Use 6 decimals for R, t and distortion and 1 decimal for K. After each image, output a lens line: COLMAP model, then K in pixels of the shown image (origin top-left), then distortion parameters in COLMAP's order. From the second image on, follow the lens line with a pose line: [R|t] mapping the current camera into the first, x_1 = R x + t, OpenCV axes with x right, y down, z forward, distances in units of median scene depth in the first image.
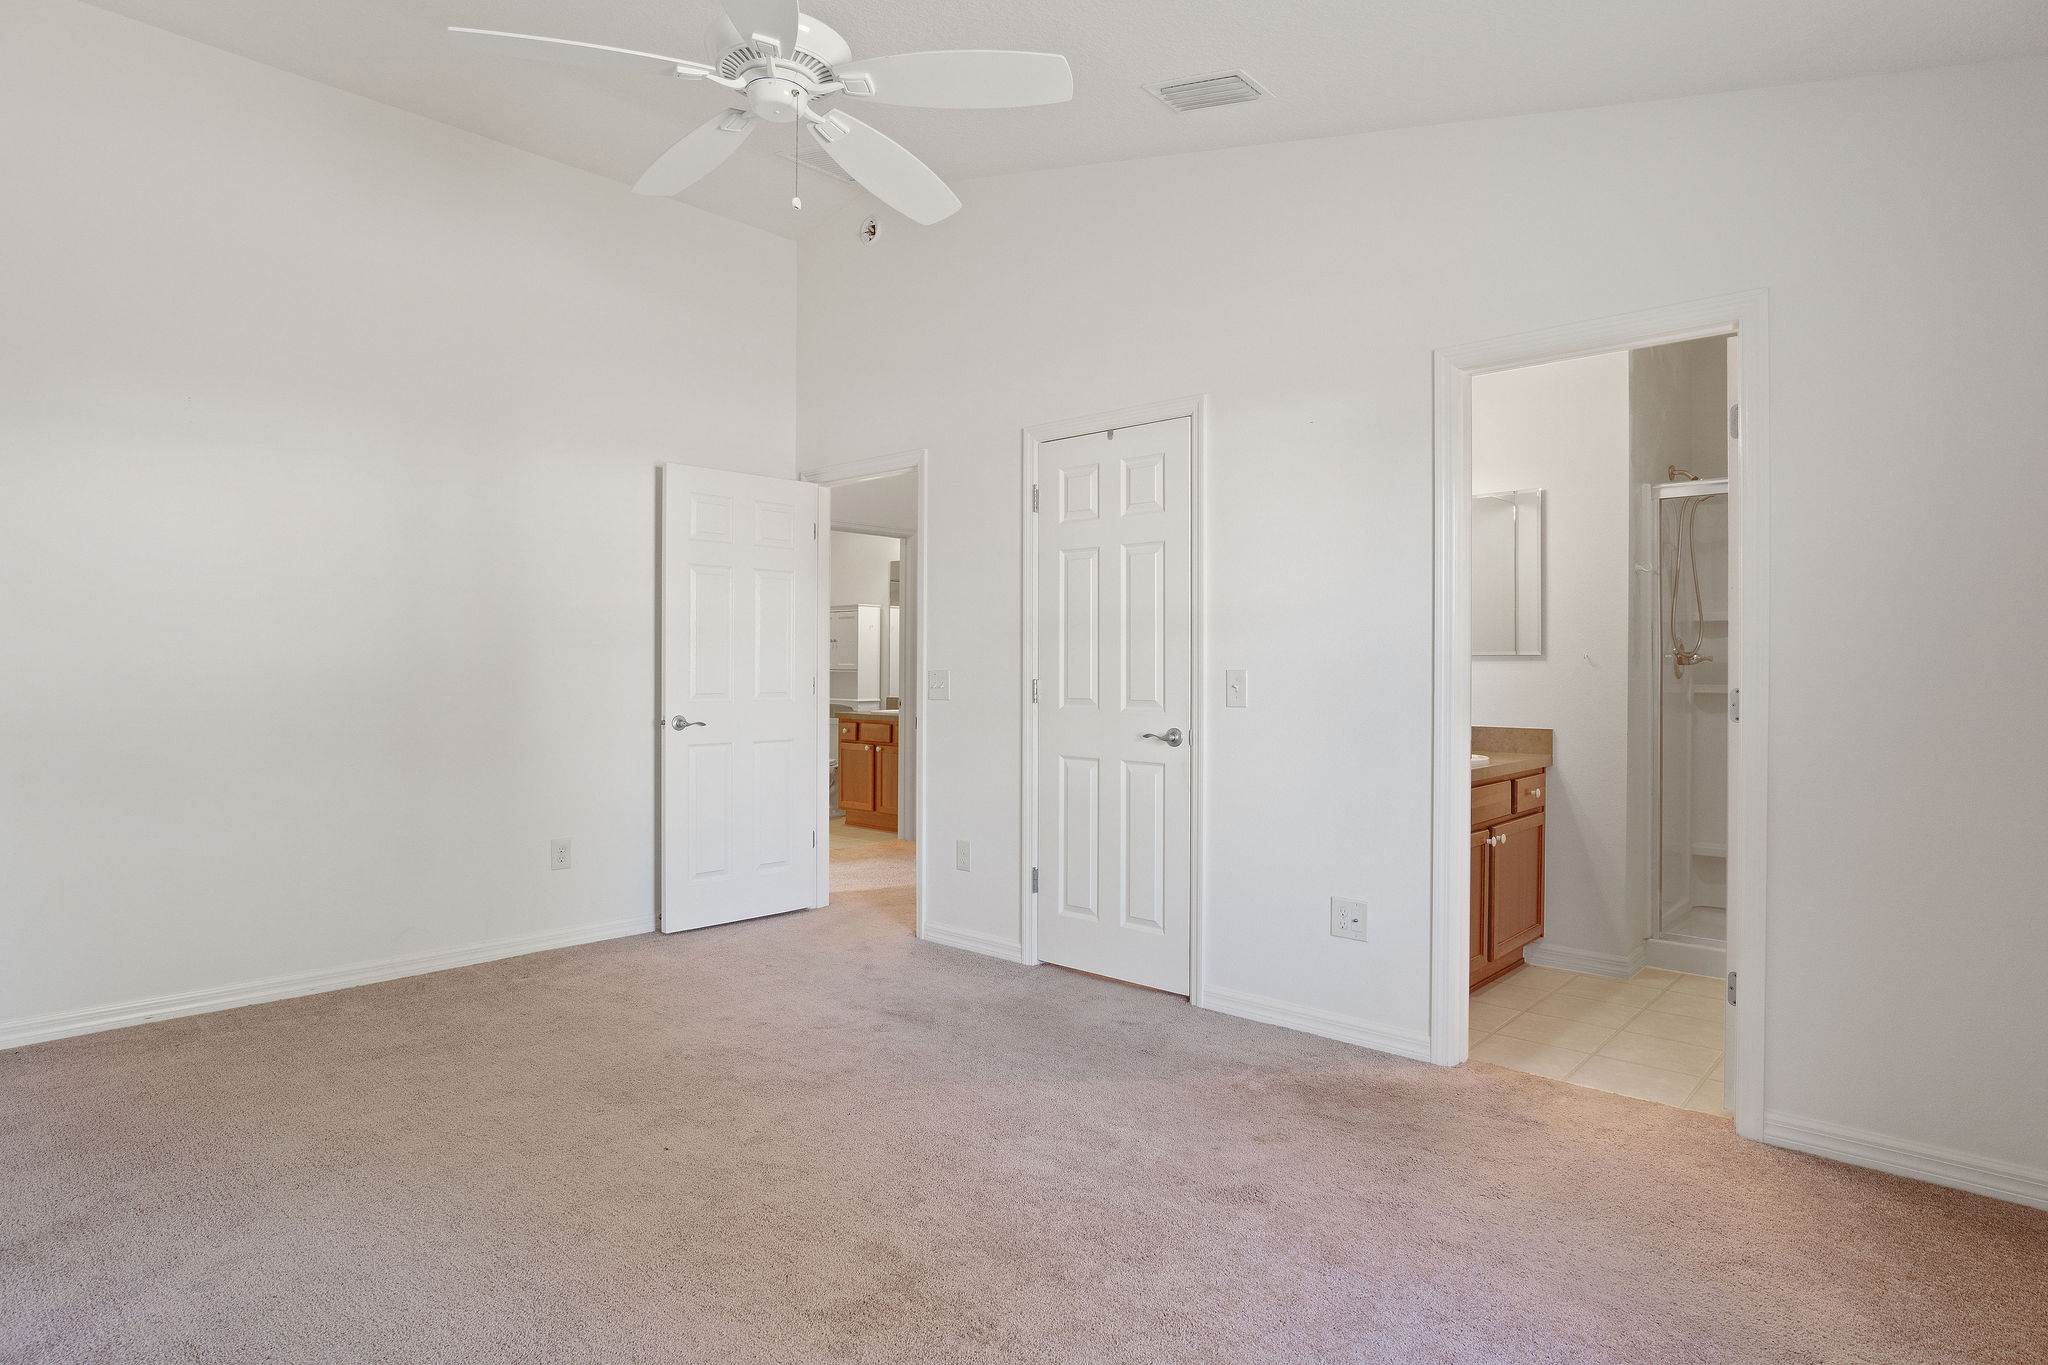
lens RADIAL K [[1109.3, 0, 1006.9], [0, 1109.3, 686.2], [0, 0, 1]] dist [-0.011380, 0.001780]
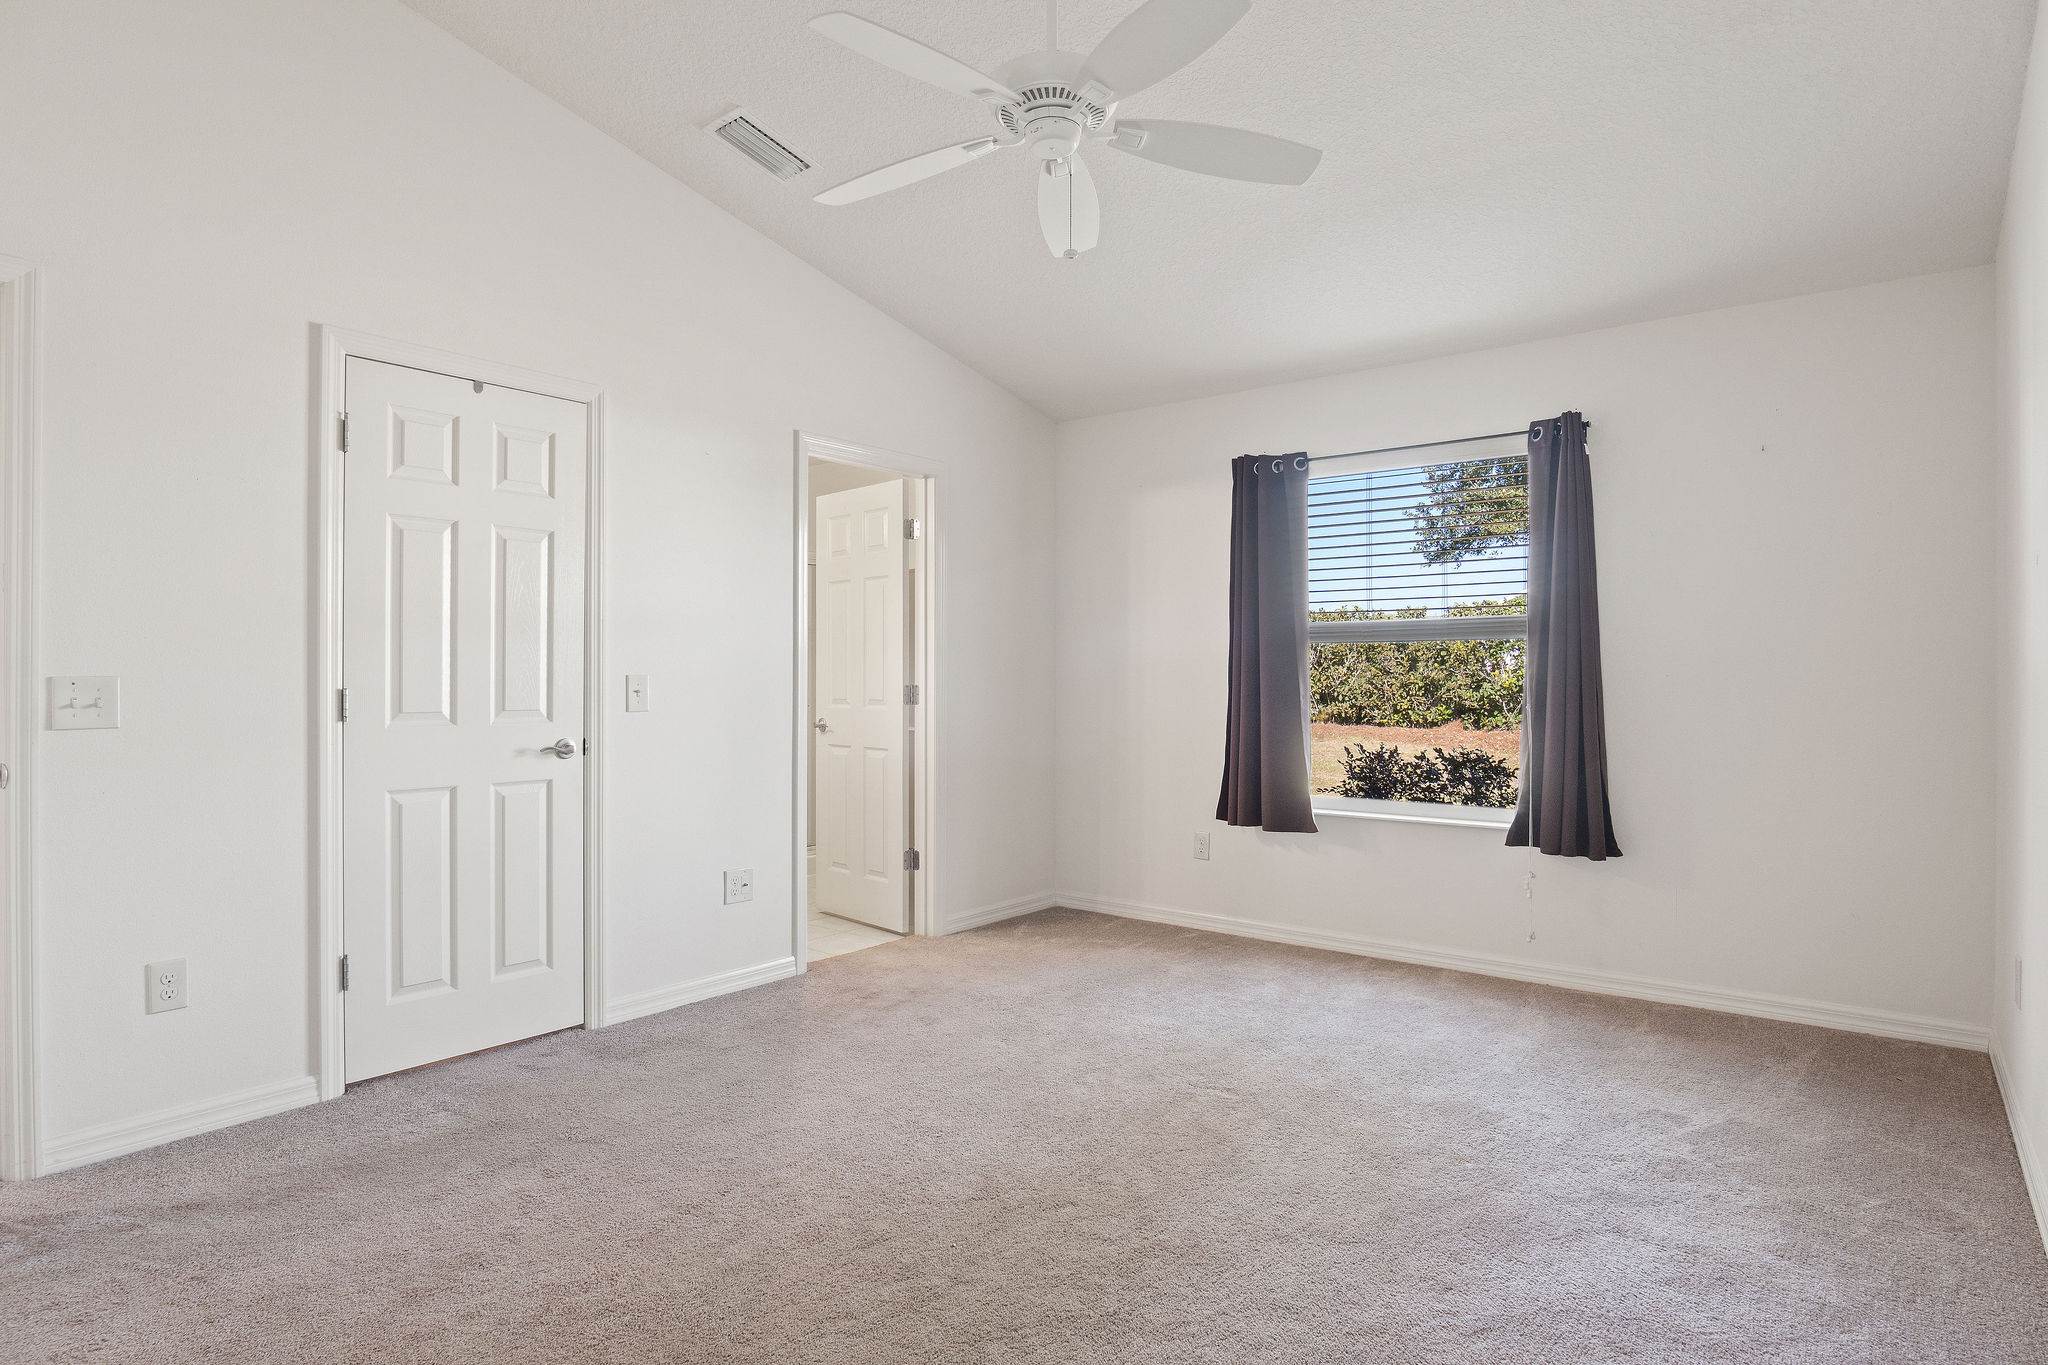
lens RADIAL K [[1109.3, 0, 1021.7], [0, 1109.3, 676.0], [0, 0, 1]] dist [-0.011380, 0.001780]
pose [[-0.061709, -0.010680, 0.998037, -0.757553], [0.008854, 0.999898, 0.011247, -0.019906], [-0.998055, 0.009531, -0.061608, 0.660408]]
